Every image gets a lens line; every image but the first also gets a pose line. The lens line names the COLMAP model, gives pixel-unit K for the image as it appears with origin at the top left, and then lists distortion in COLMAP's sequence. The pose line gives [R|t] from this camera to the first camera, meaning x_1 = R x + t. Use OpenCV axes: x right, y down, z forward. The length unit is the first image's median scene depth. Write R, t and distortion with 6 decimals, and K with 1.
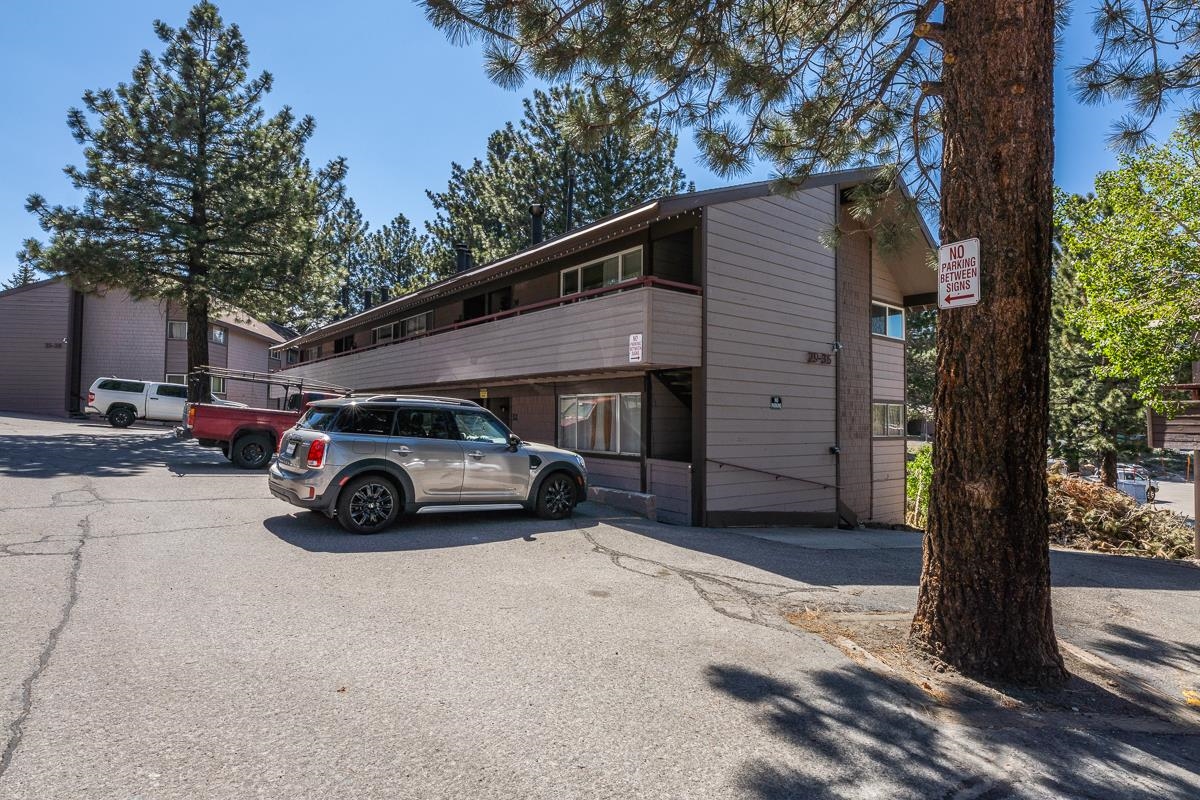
lens RADIAL K [[632.1, 0, 590.6], [0, 632.1, 355.5], [0, 0, 1]] dist [-0.000308, -0.000237]
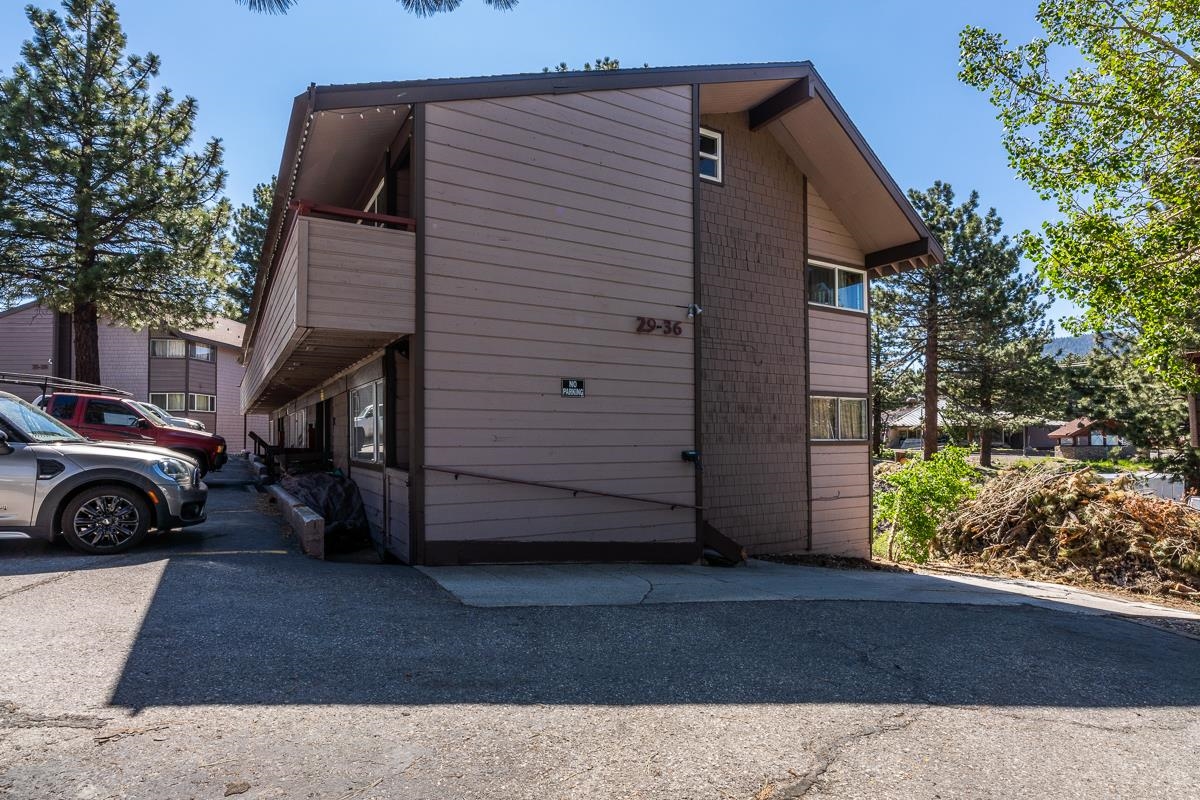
lens RADIAL K [[636.8, 0, 597.6], [0, 636.8, 383.6], [0, 0, 1]] dist [-0.000940, 0.000431]
pose [[0.989561, -0.026937, -0.141577, 0.317790], [0.028681, 0.999536, 0.010297, 0.047913], [0.141234, -0.014250, 0.989874, 0.226236]]
